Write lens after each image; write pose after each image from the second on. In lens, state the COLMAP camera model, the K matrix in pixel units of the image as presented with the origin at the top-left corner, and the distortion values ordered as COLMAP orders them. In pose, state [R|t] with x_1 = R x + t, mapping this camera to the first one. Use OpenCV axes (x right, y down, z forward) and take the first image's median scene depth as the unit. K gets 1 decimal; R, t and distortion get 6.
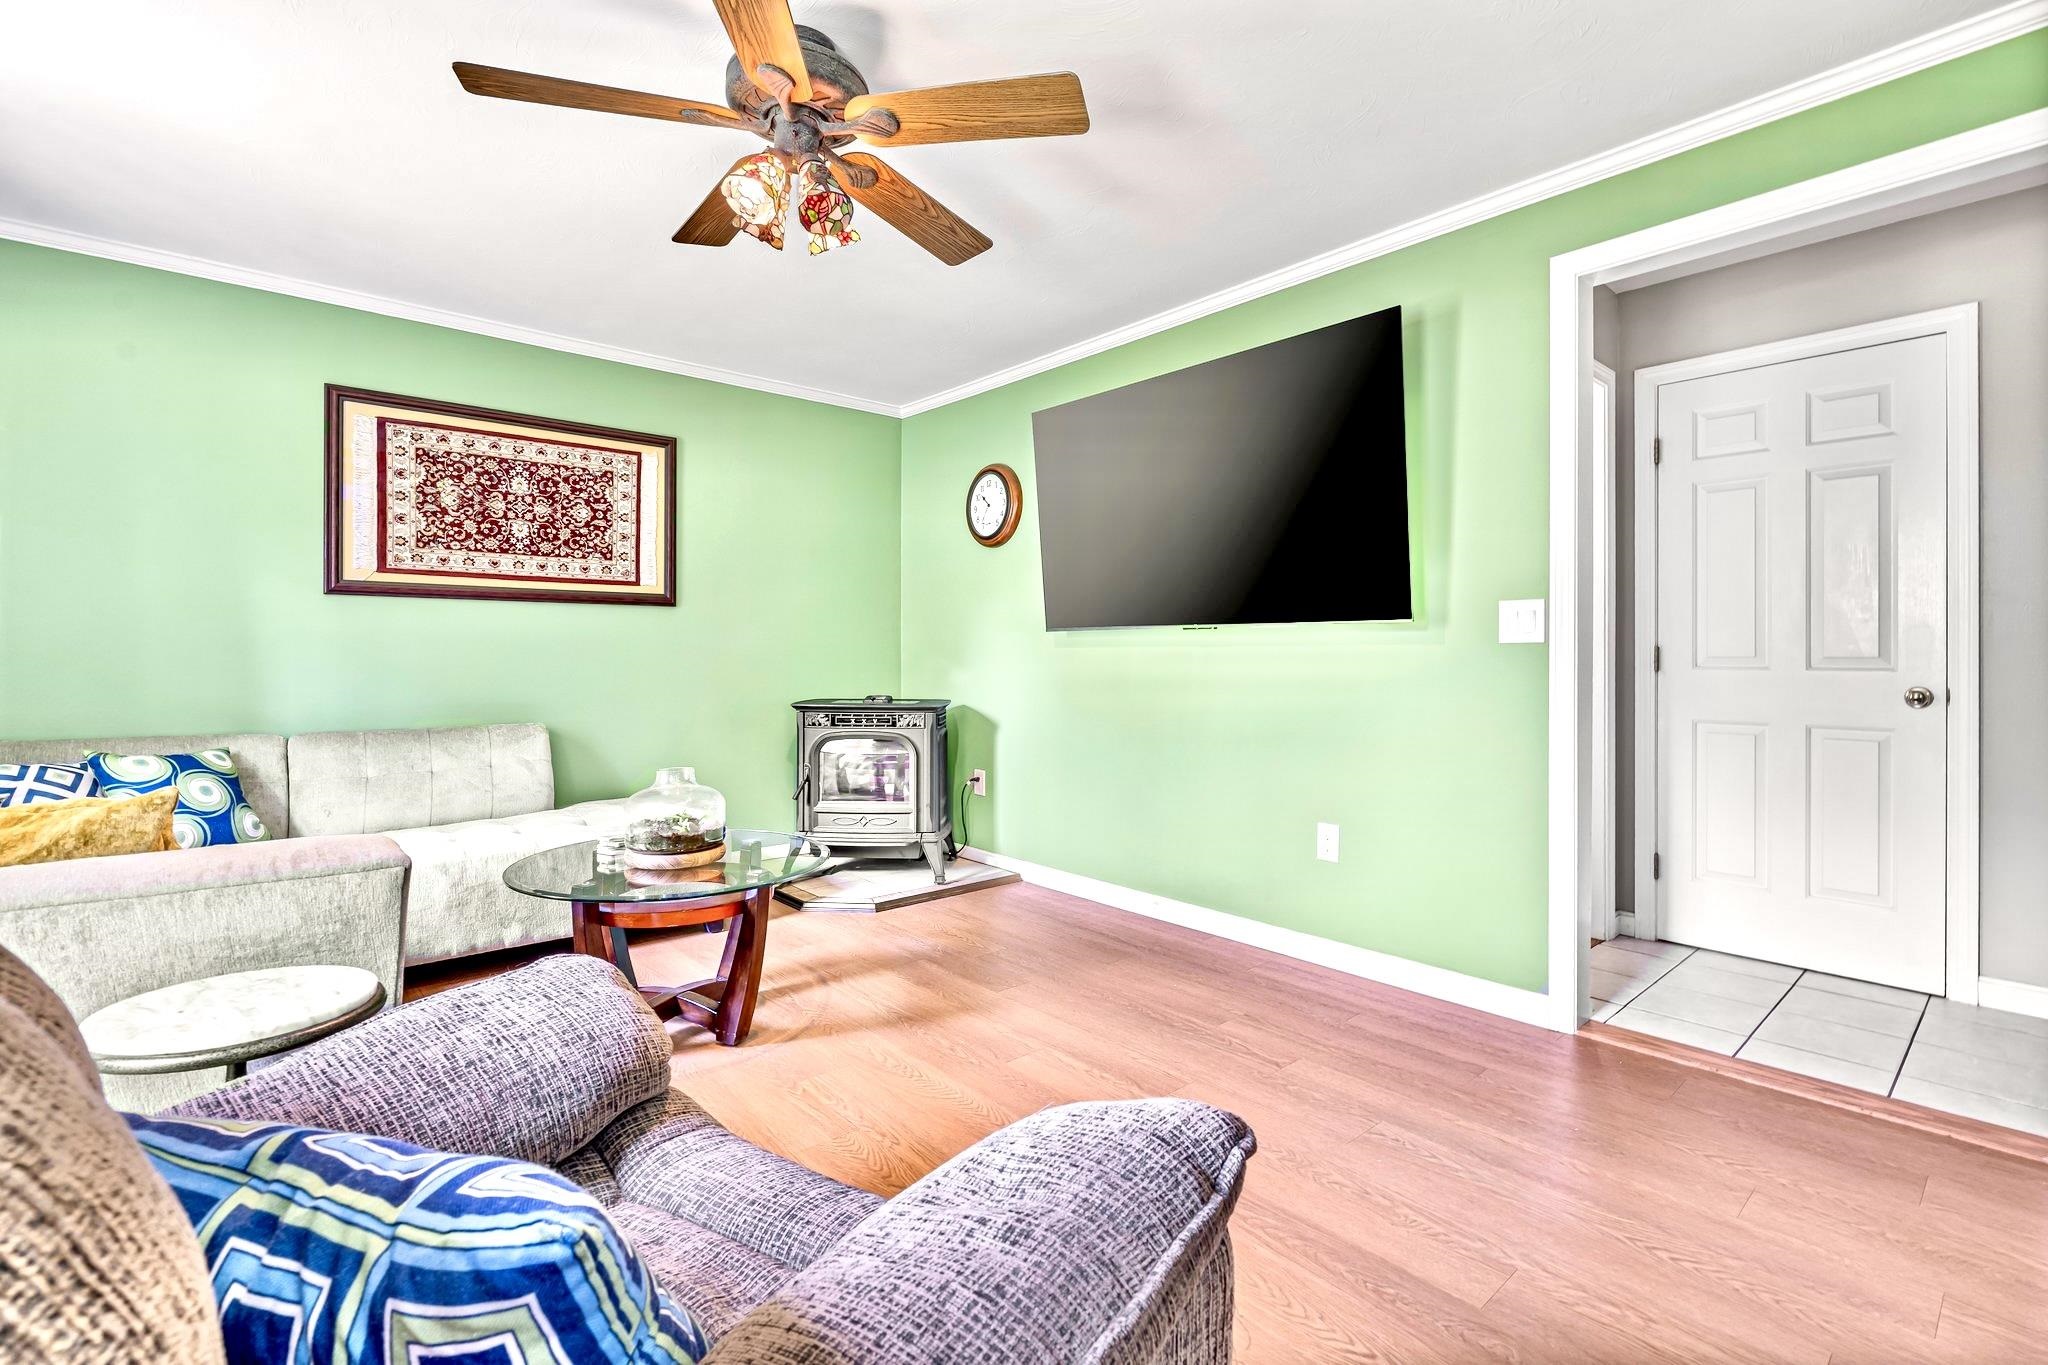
lens RADIAL K [[929.1, 0, 1032.0], [0, 929.1, 654.2], [0, 0, 1]] dist [-0.002879, 0.000079]
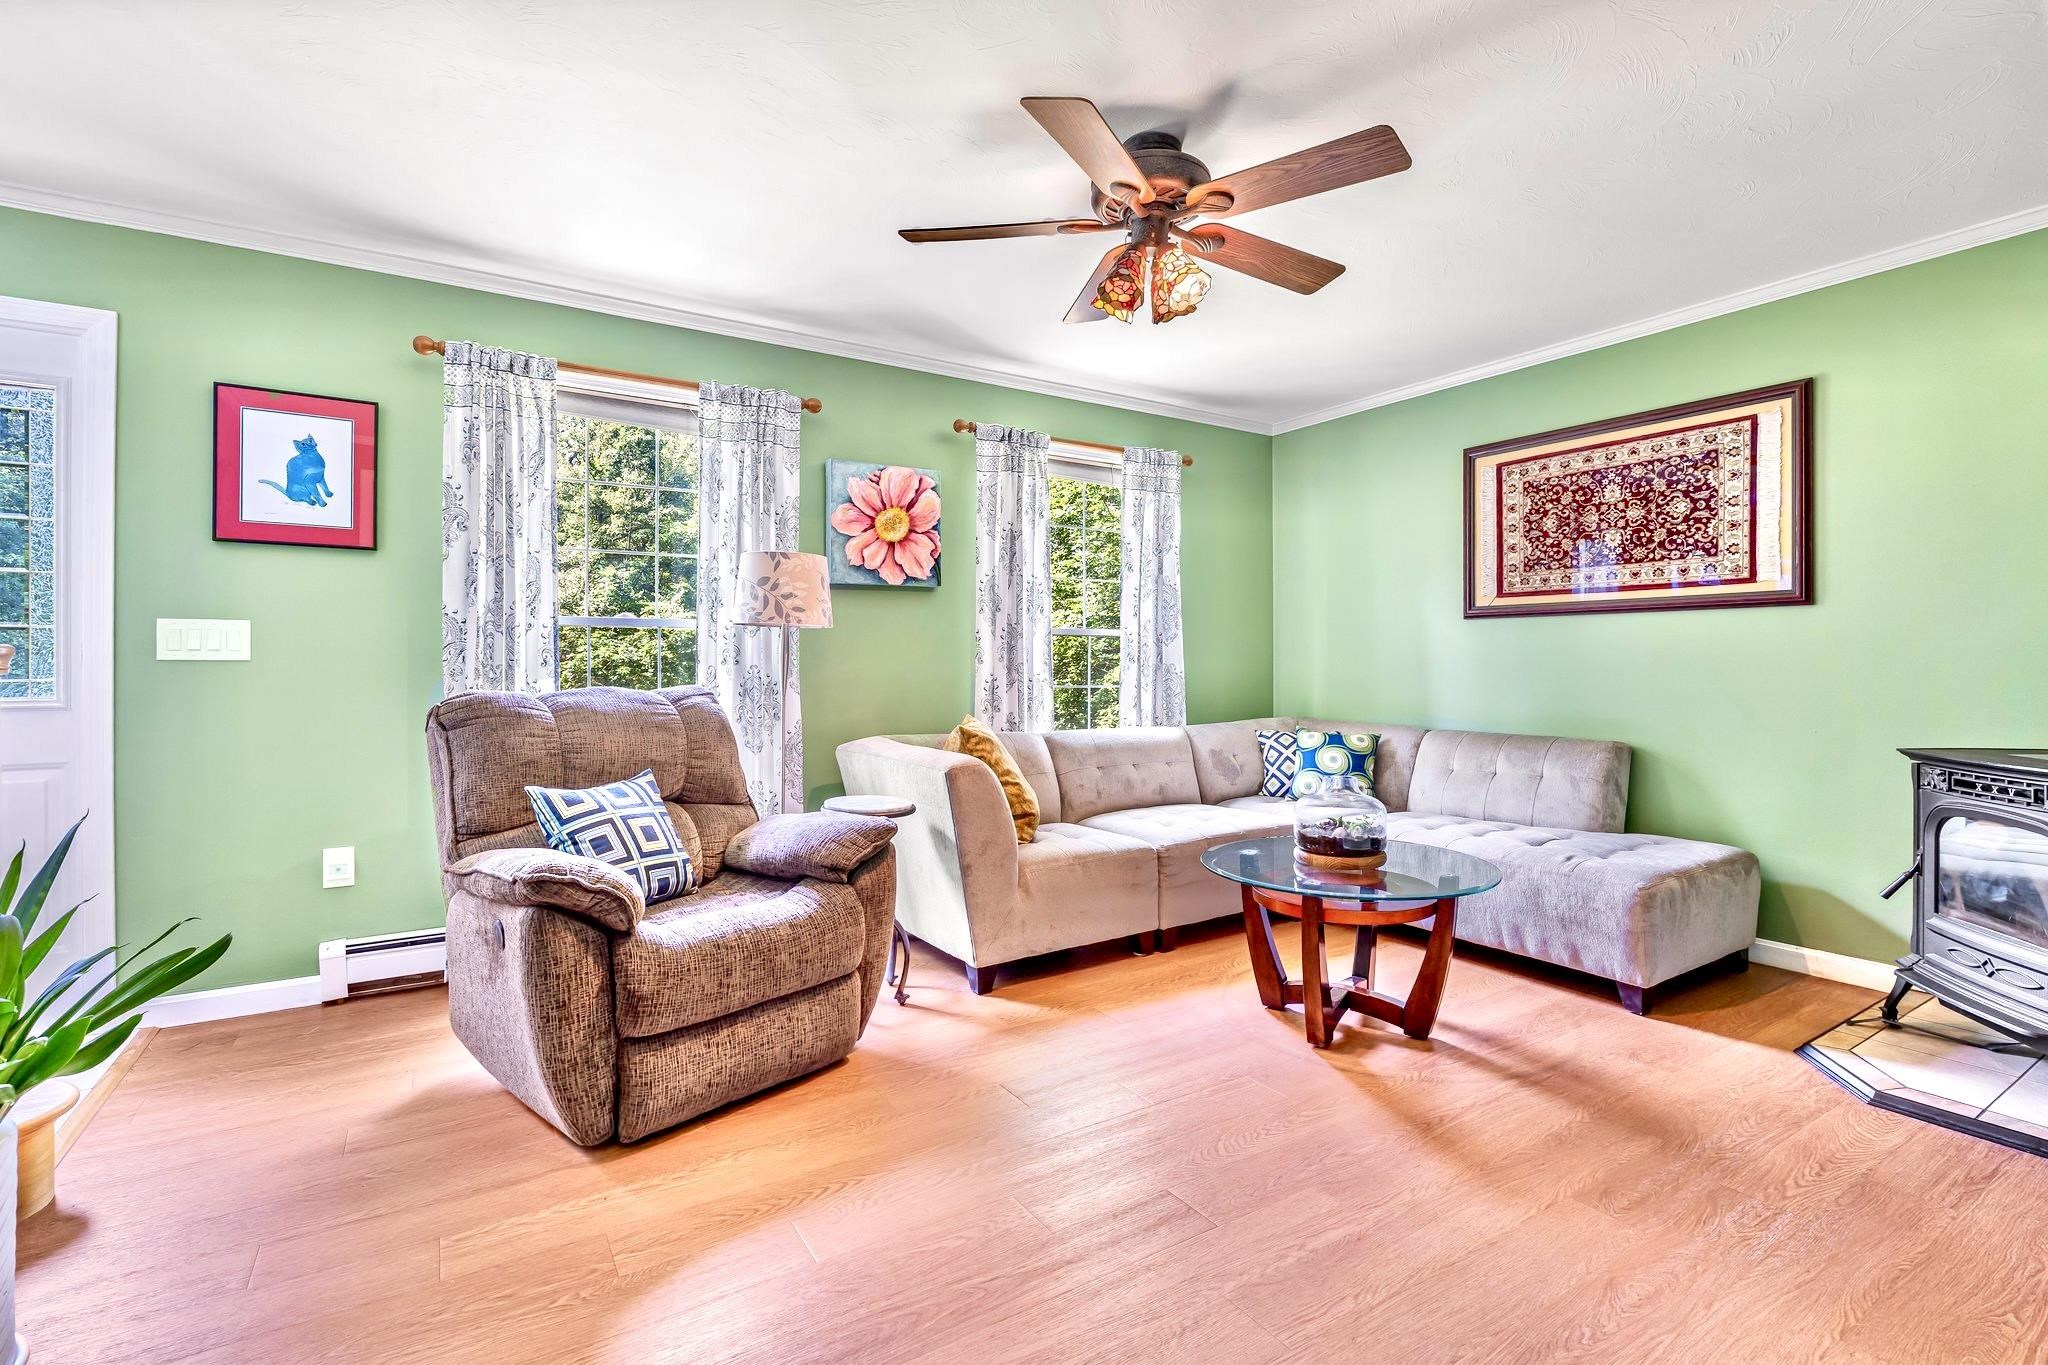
lens RADIAL K [[942.6, 0, 1035.8], [0, 942.6, 666.1], [0, 0, 1]] dist [-0.000394, -0.000027]
pose [[-0.154416, 0.002763, -0.988002, 0.509310], [0.001829, 0.999995, 0.002510, -0.006023], [0.988004, -0.001419, -0.154420, 0.562398]]
